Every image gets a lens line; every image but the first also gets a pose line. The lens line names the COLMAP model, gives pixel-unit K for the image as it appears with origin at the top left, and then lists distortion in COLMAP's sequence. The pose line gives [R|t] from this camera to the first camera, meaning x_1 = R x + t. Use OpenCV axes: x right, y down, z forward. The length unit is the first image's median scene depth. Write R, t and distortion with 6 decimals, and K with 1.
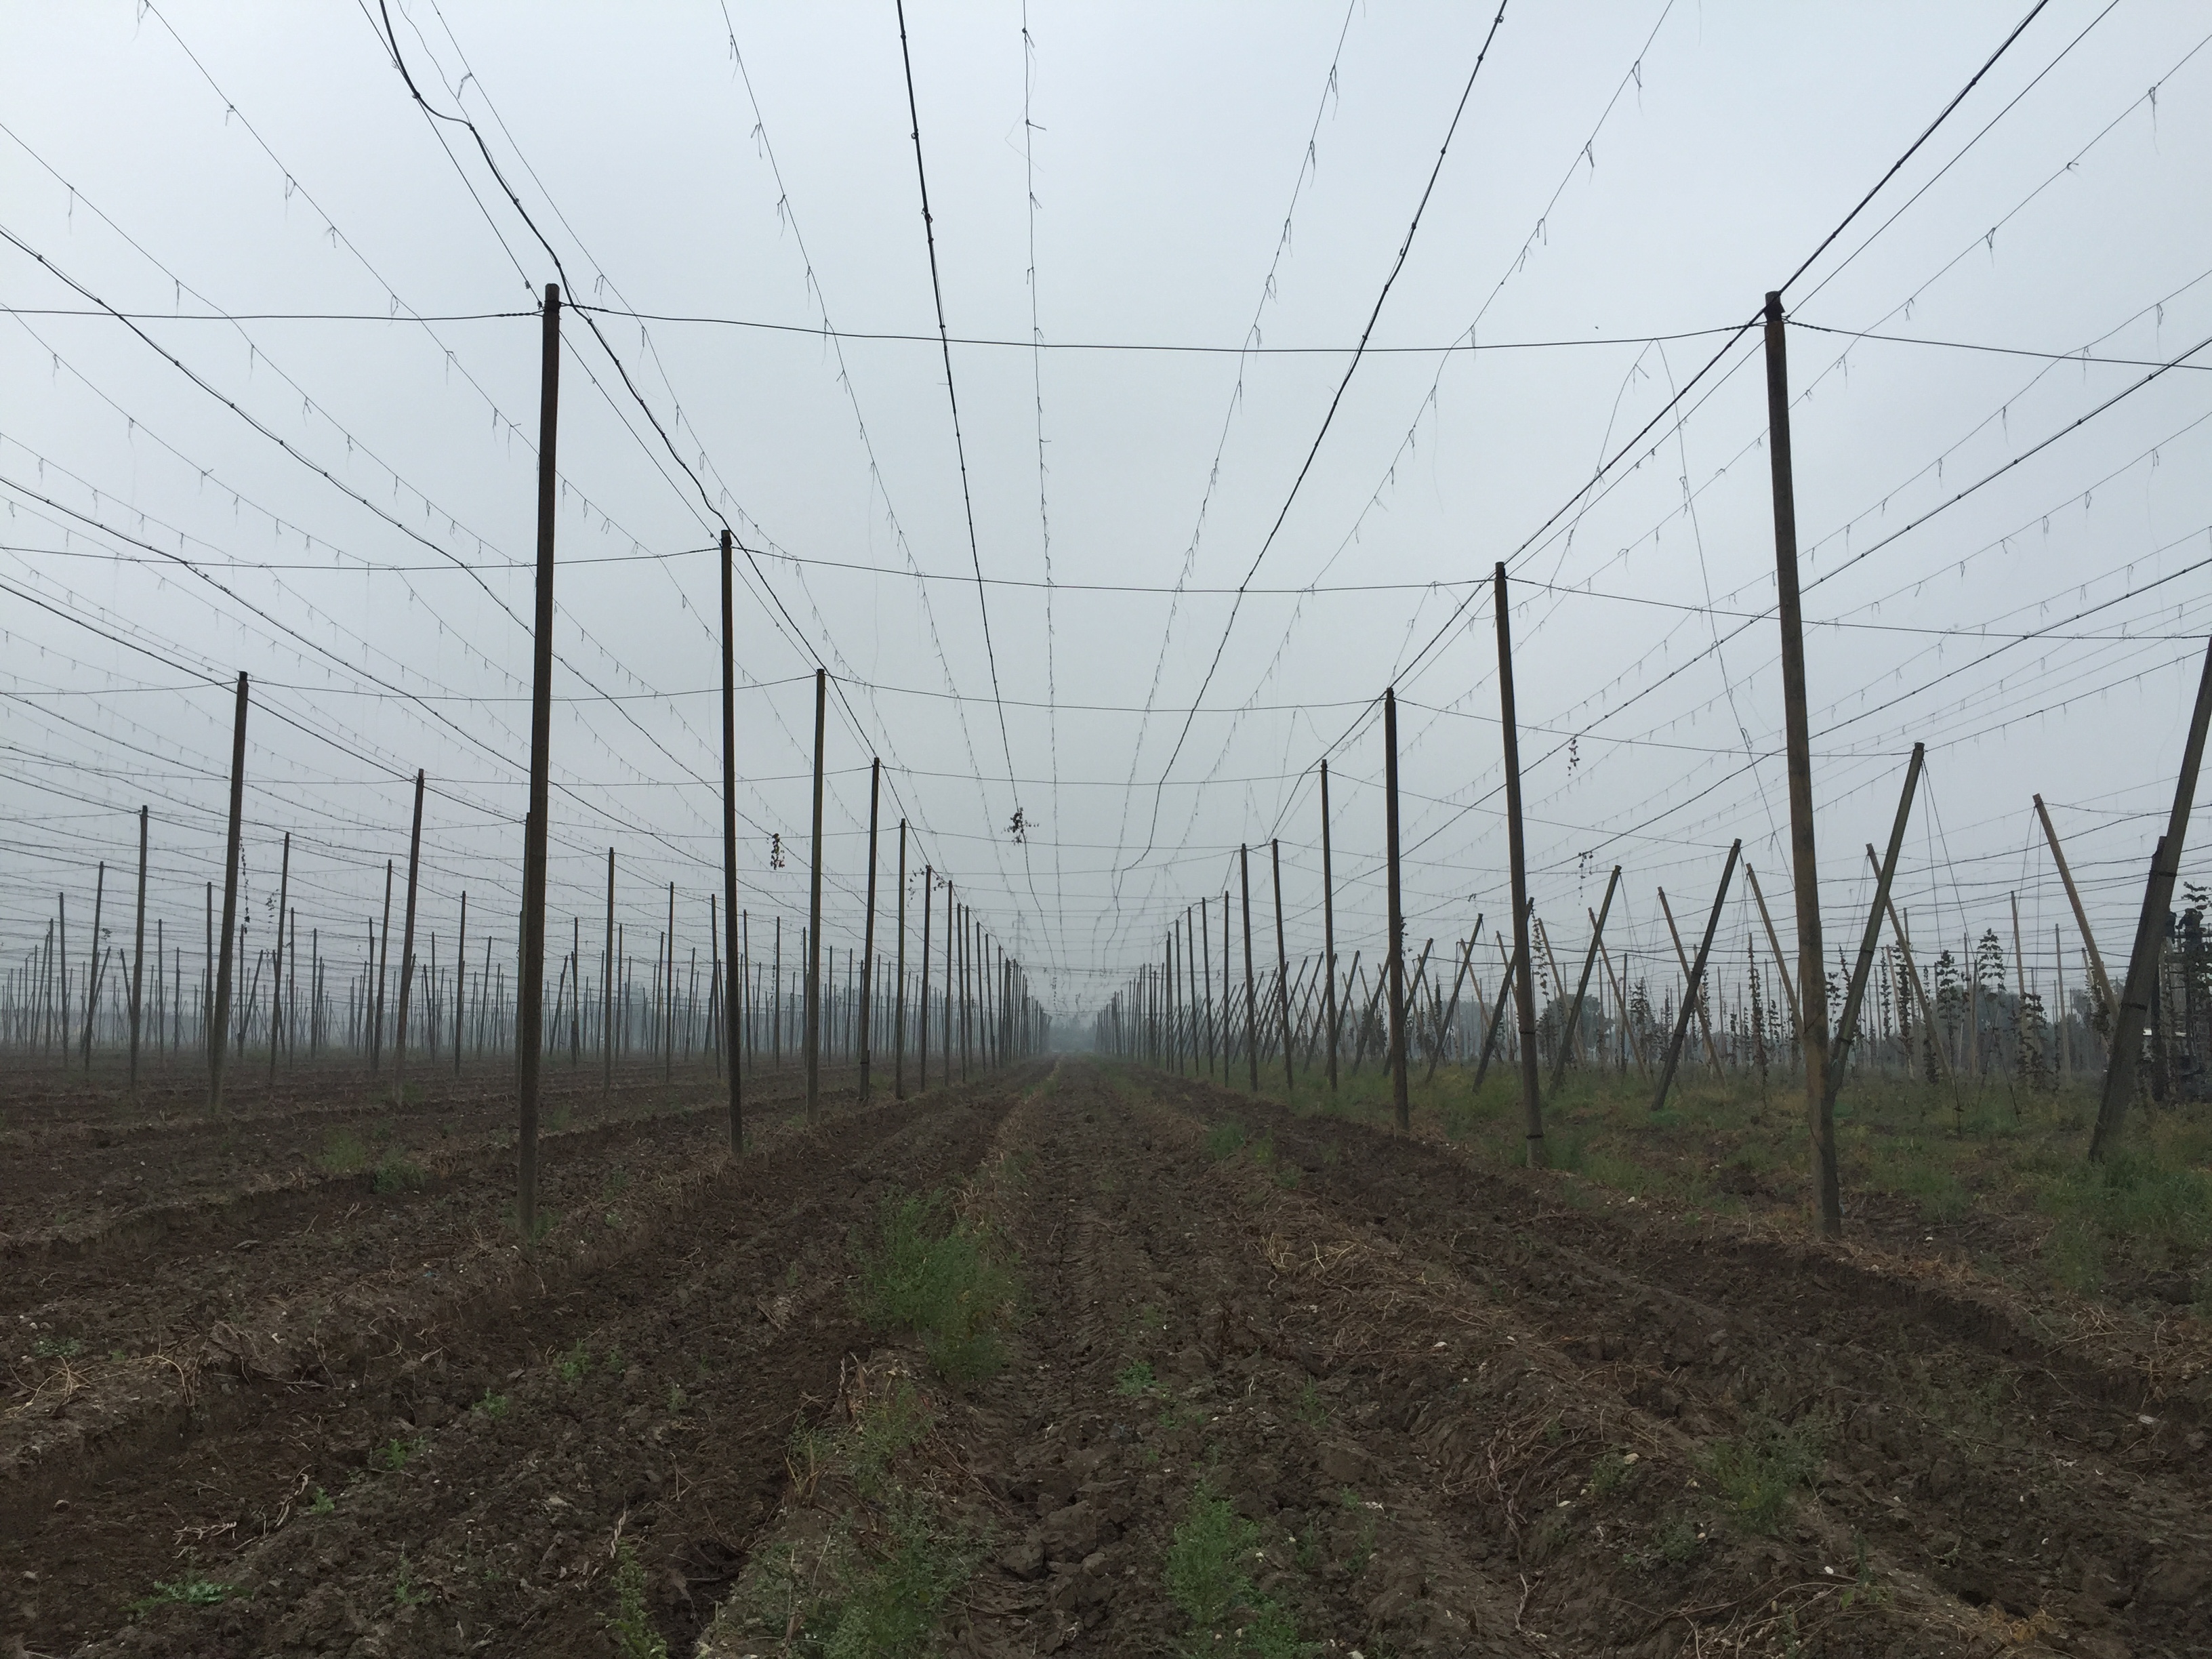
lens RADIAL K [[1902.2, 0, 1102.4], [0, 1902.2, 804.1], [0, 0, 1]] dist [0.079108, -0.104493]
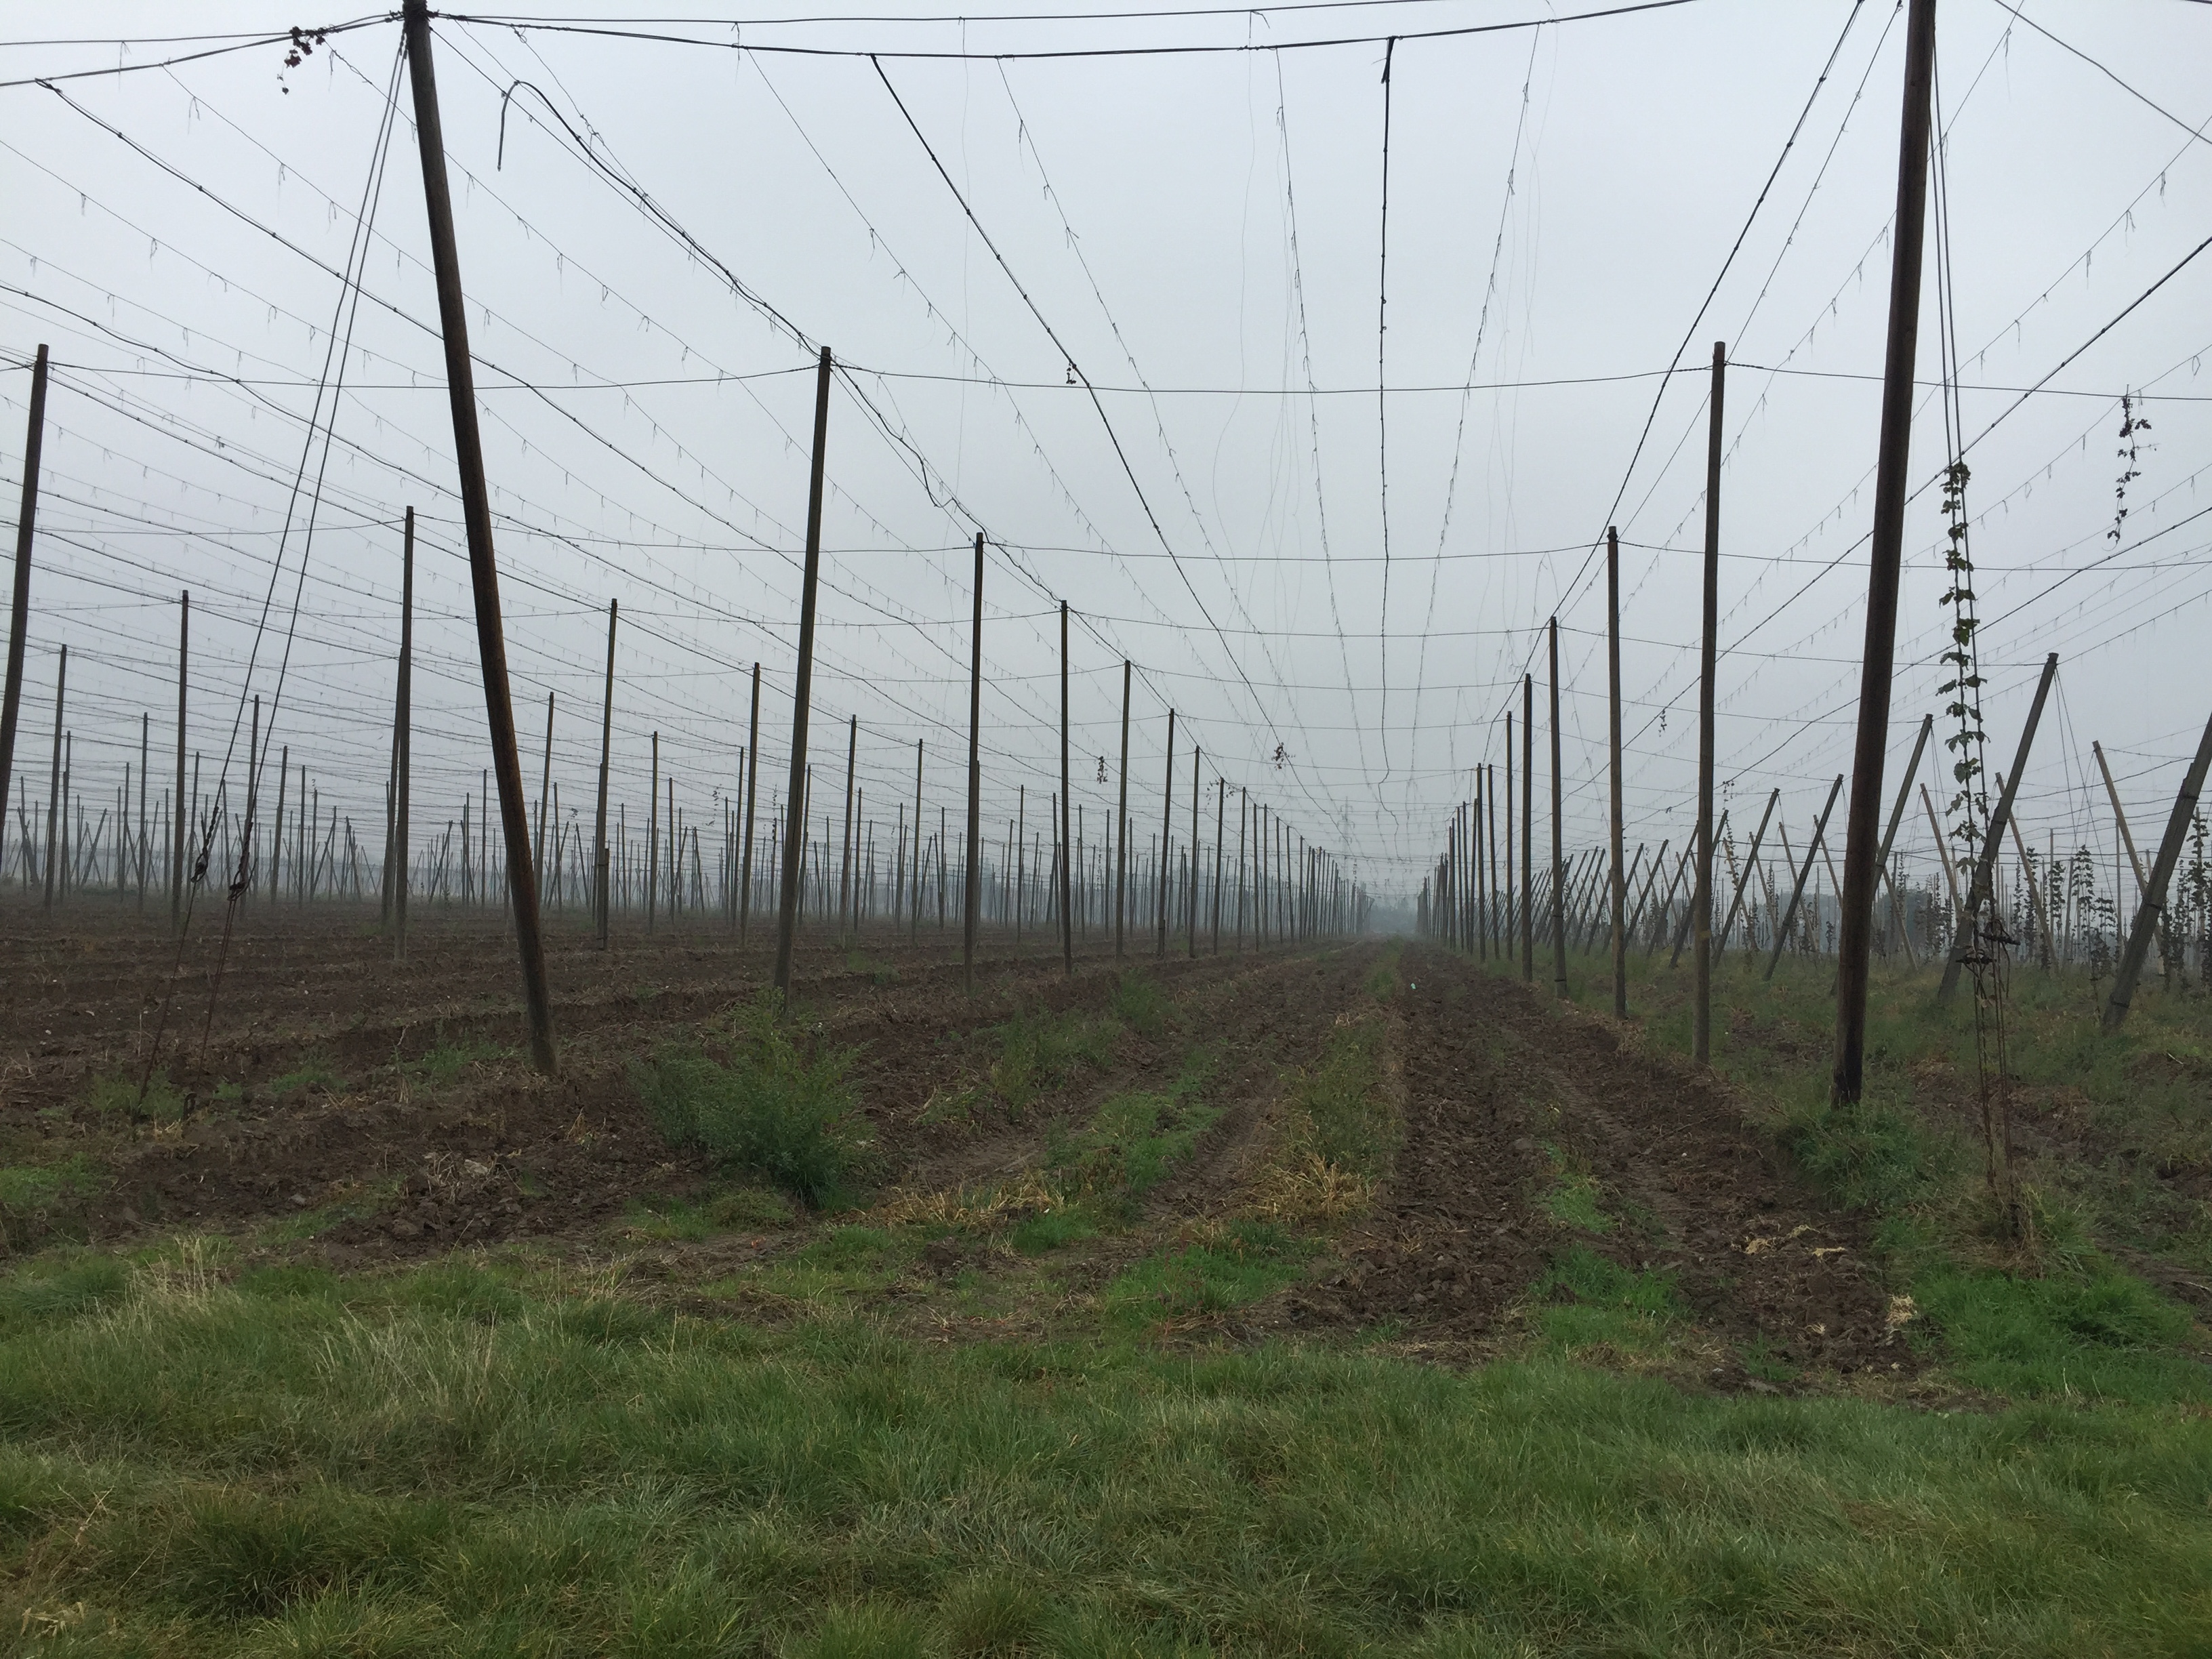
lens RADIAL K [[1902.2, 0, 1261.3], [0, 1902.2, 823.6], [0, 0, 1]] dist [0.079108, -0.104493]
pose [[0.995555, 0.020790, -0.091861, 0.150024], [-0.014117, 0.997253, 0.072709, -0.086153], [0.093120, -0.071089, 0.993114, -0.743020]]
